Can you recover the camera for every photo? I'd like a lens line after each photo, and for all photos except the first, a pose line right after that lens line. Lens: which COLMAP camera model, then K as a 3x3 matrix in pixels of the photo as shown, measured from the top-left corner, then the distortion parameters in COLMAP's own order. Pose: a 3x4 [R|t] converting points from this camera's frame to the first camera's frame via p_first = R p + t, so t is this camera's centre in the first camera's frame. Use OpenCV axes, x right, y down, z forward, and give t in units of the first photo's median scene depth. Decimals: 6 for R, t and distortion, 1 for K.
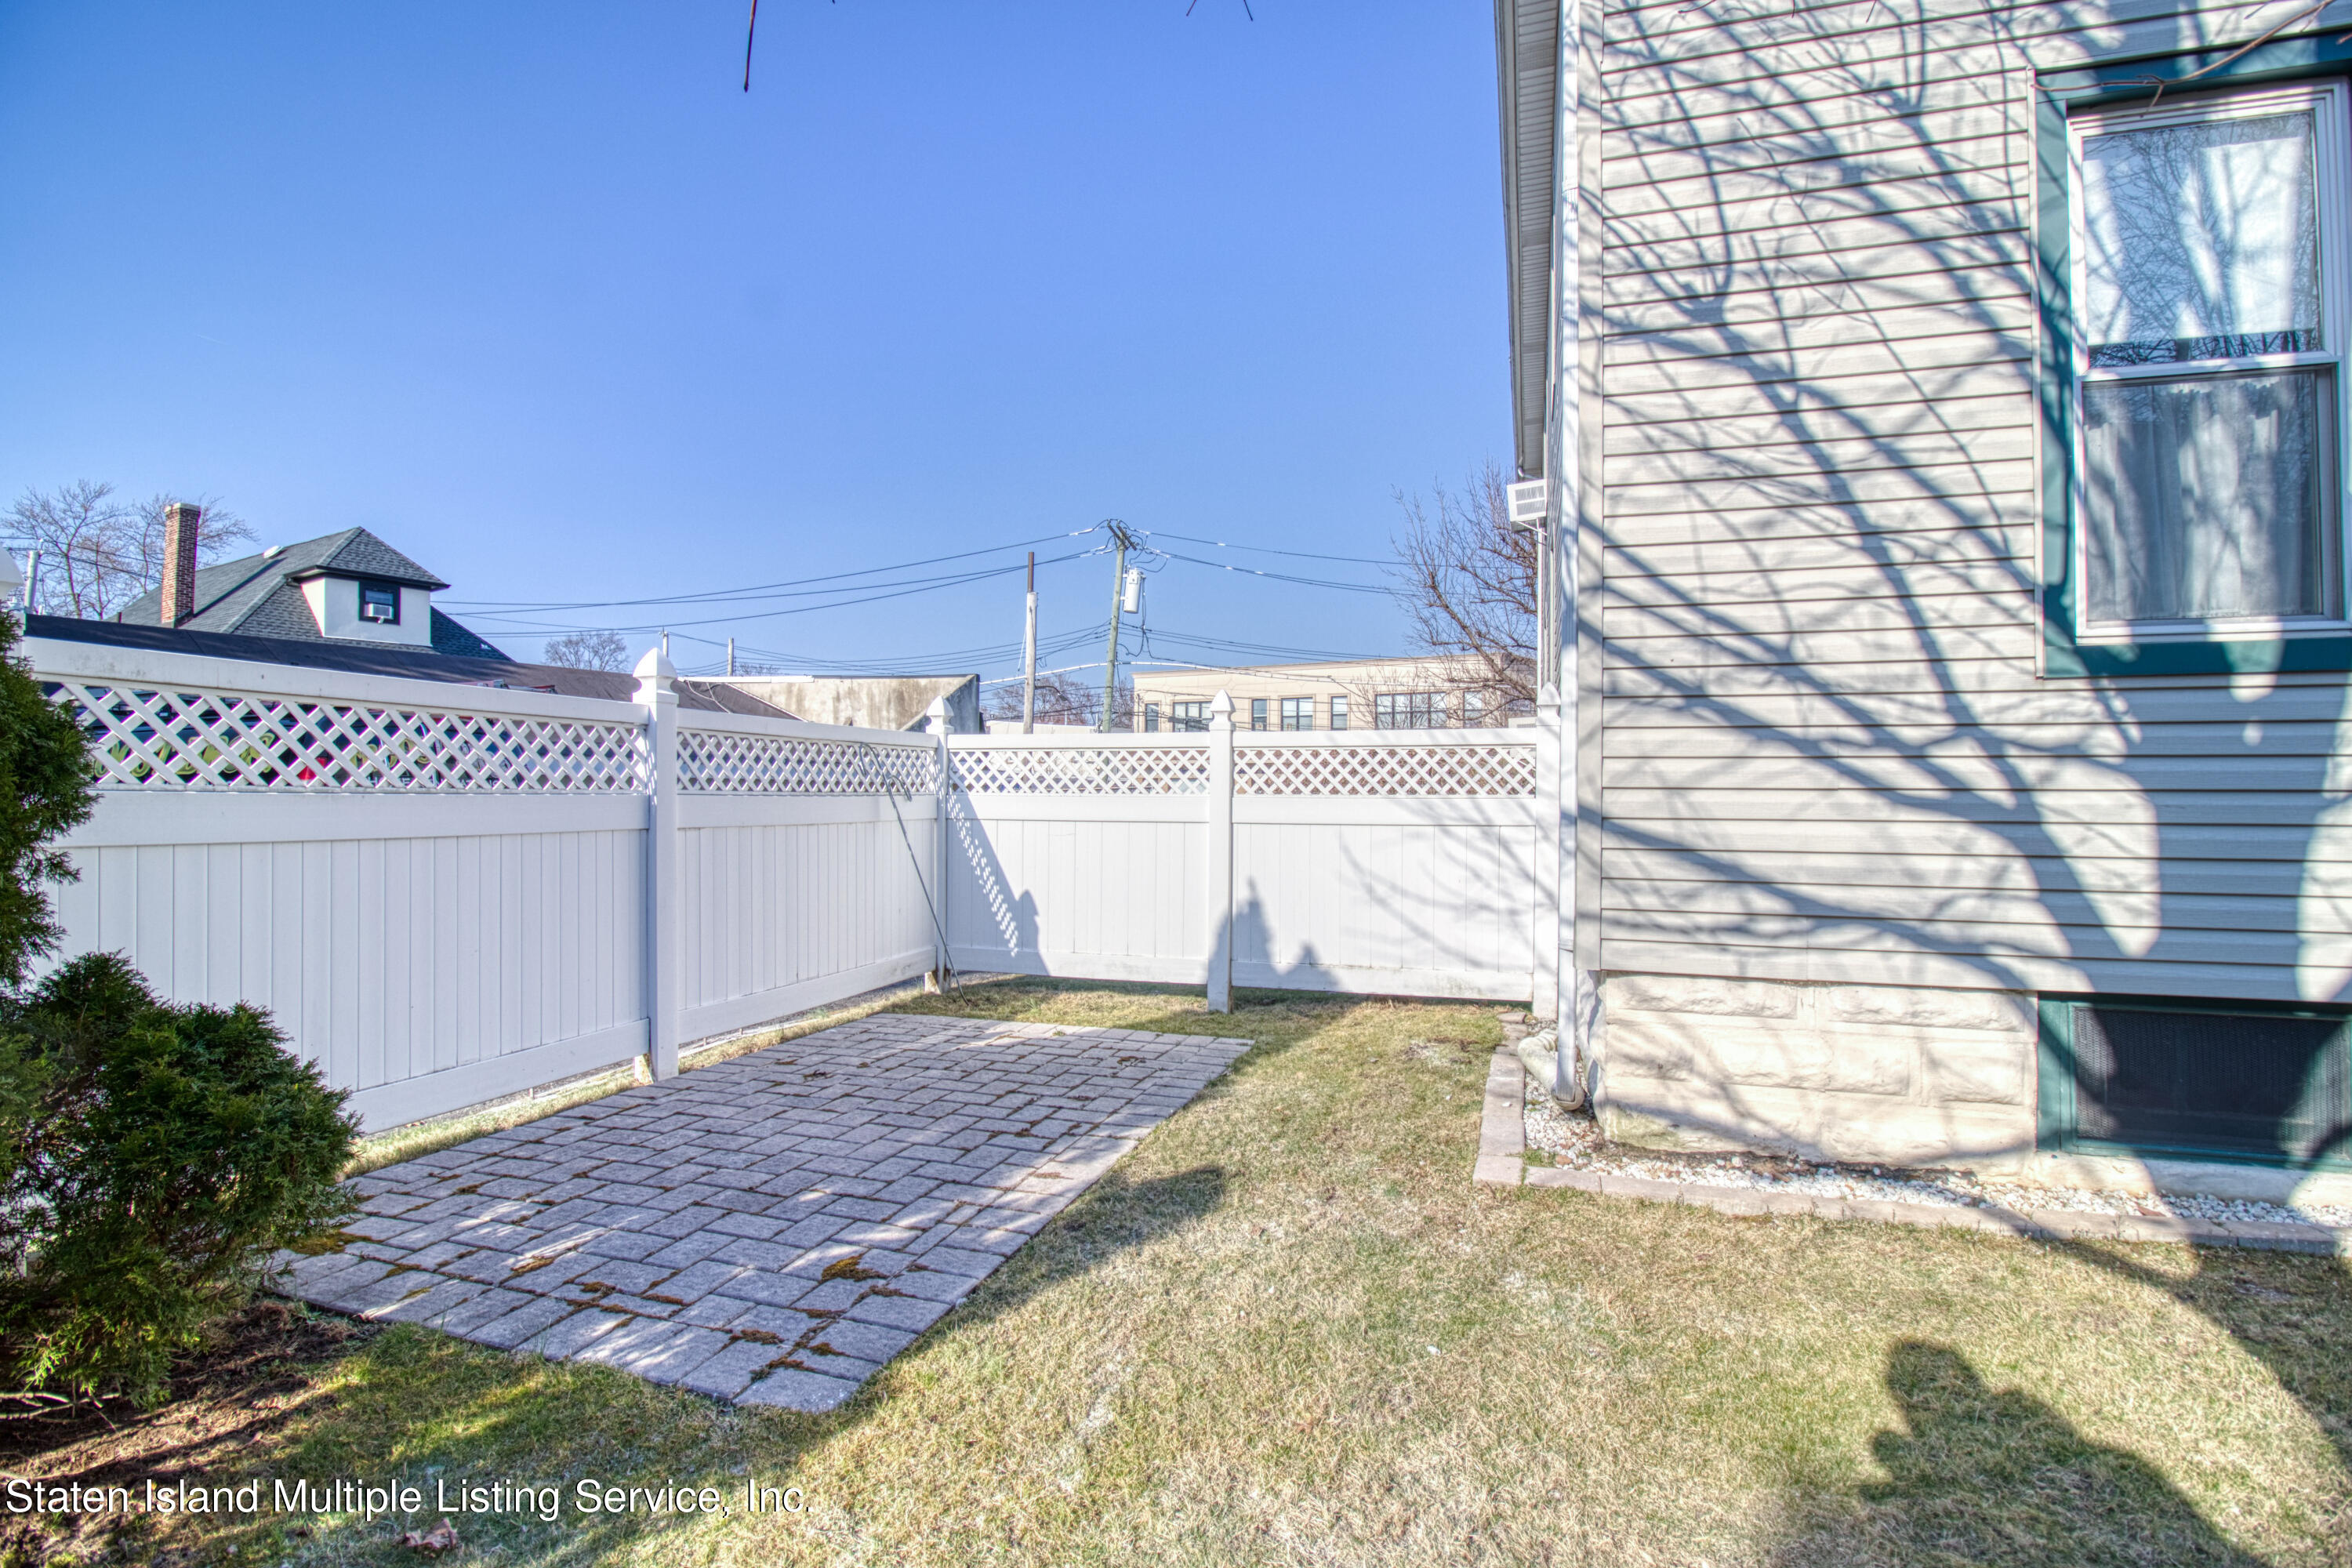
lens RADIAL K [[1104.8, 0, 1187.7], [0, 1104.8, 776.8], [0, 0, 1]] dist [0.001997, -0.013650]
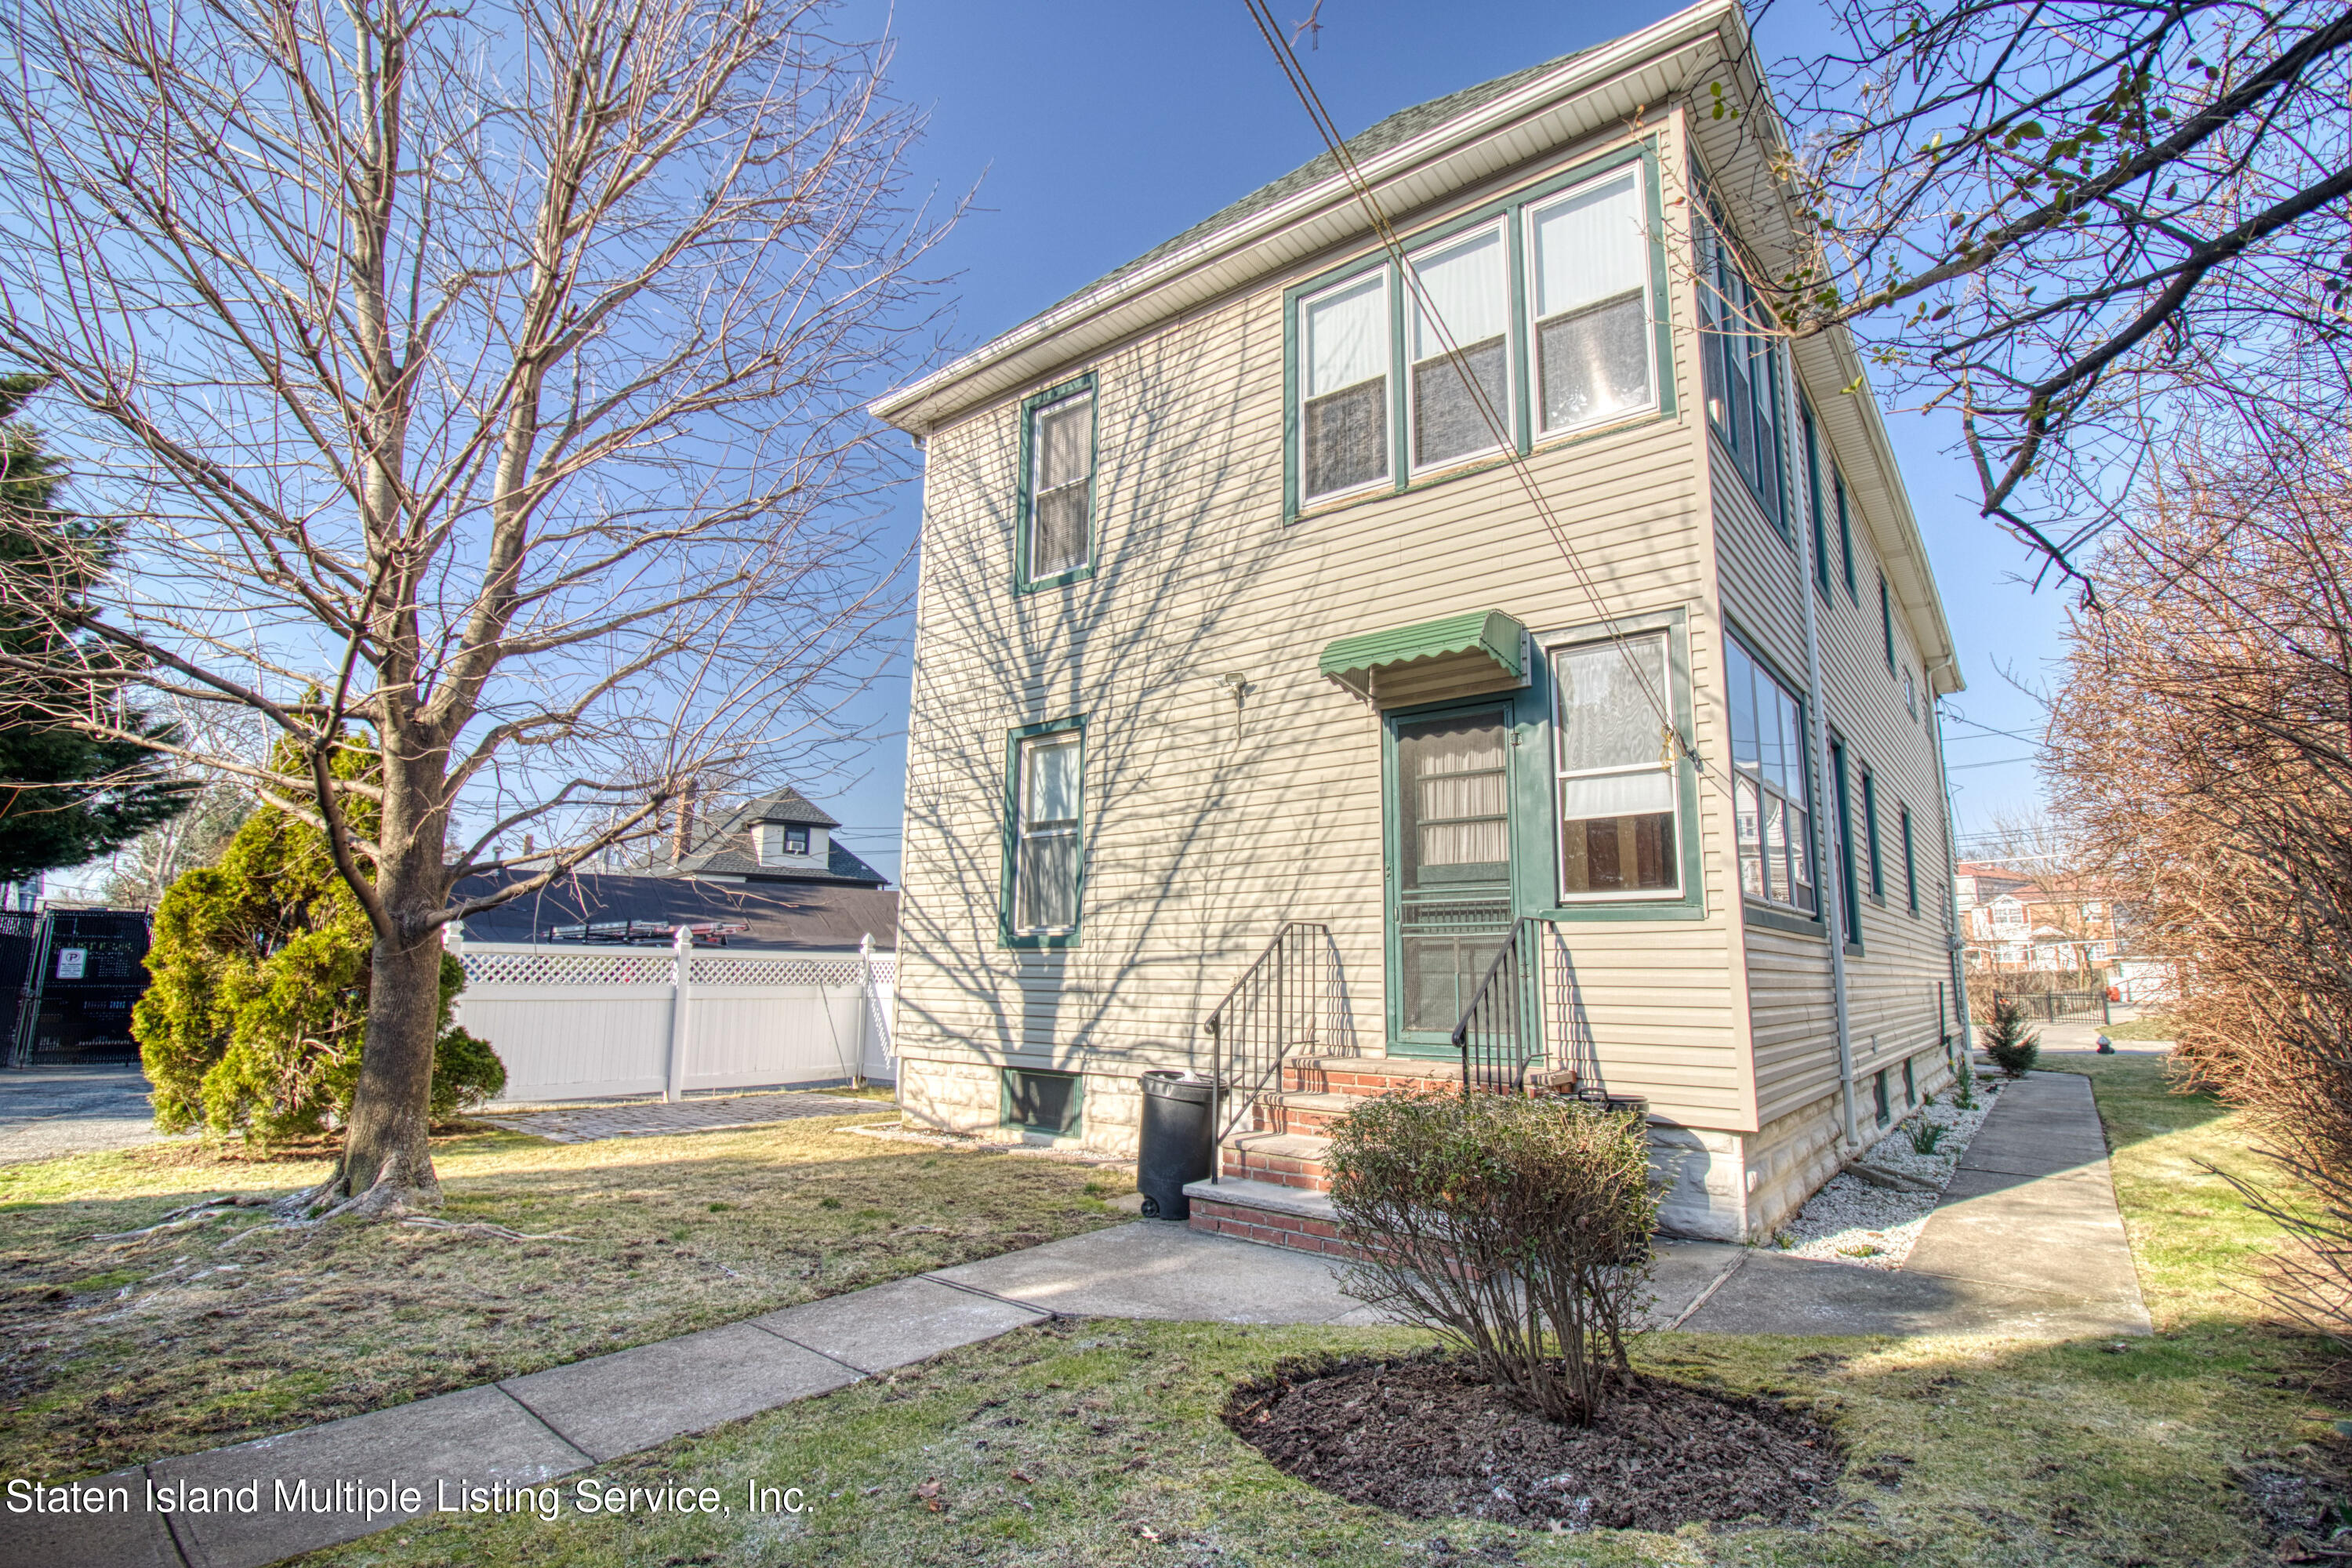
lens RADIAL K [[1104.8, 0, 1187.7], [0, 1104.8, 776.8], [0, 0, 1]] dist [0.001997, -0.013650]
pose [[0.938376, -0.056788, -0.340920, 2.089197], [0.000194, 0.986495, -0.163790, -0.054985], [0.345617, 0.153630, 0.925714, -1.398081]]
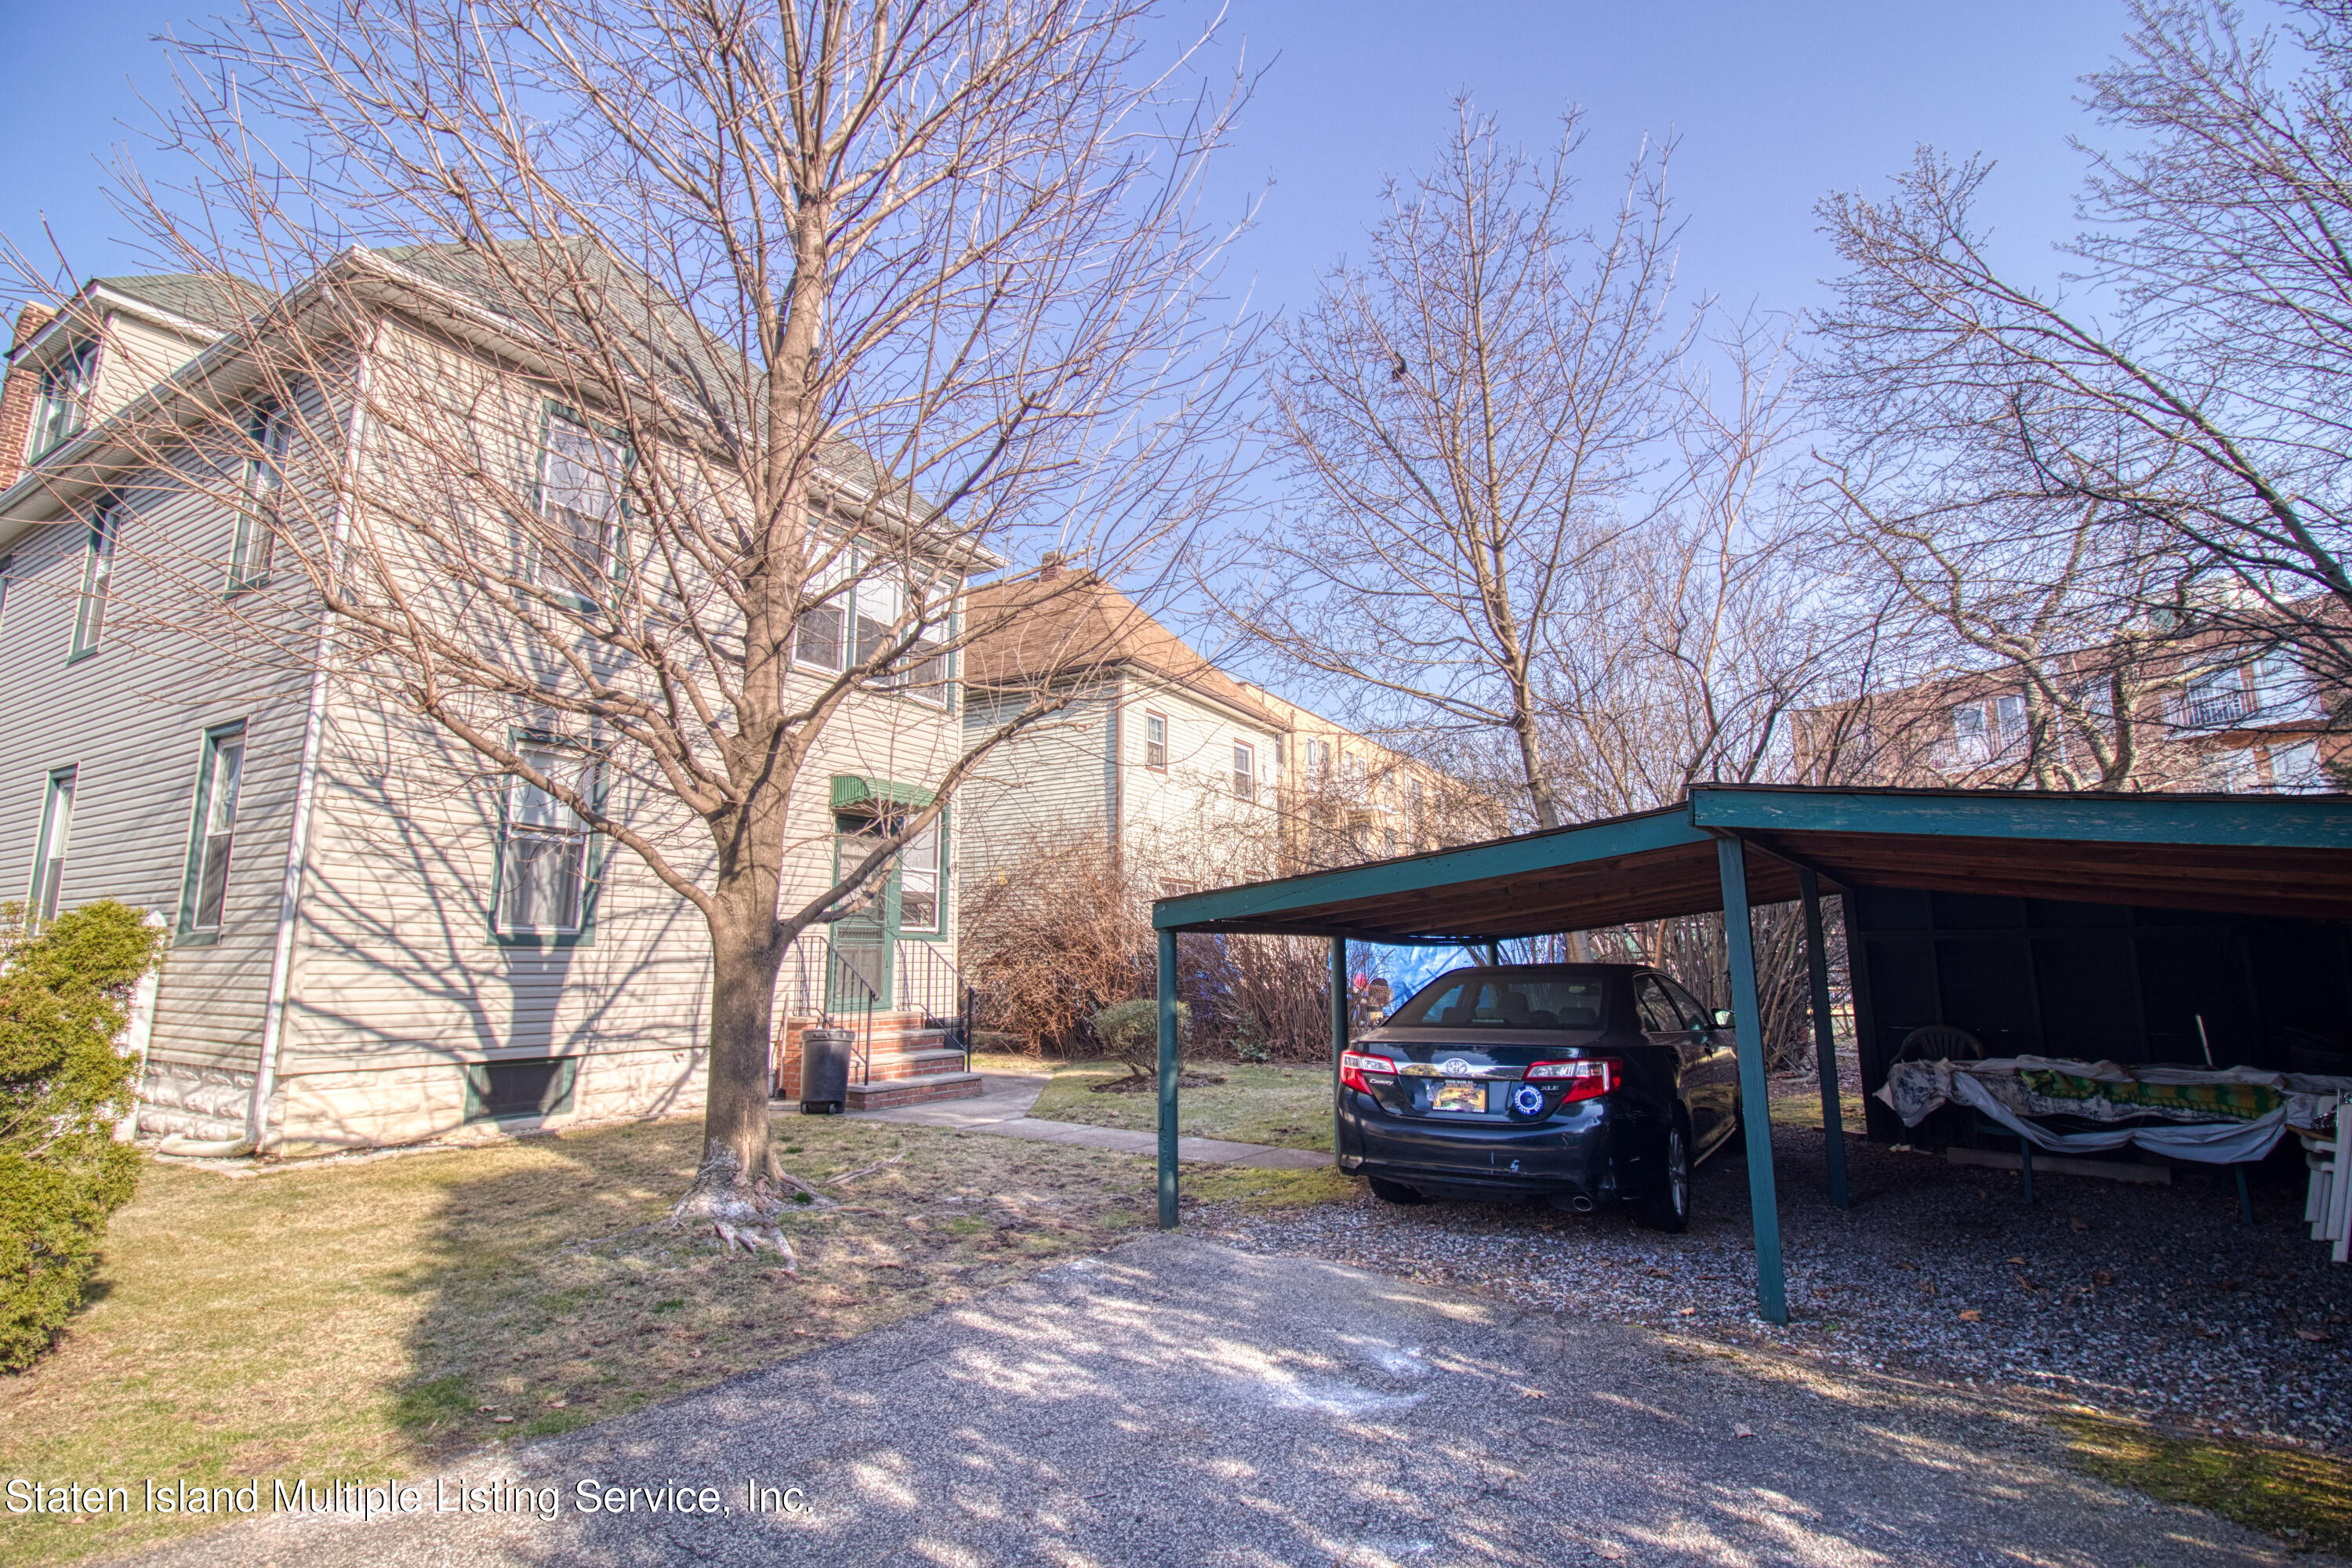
lens RADIAL K [[1104.8, 0, 1187.7], [0, 1104.8, 776.8], [0, 0, 1]] dist [0.001997, -0.013650]
pose [[0.224520, 0.160107, 0.961227, -1.463578], [-0.010213, 0.986743, -0.161971, -0.073171], [-0.974416, 0.026549, 0.223179, -1.267380]]
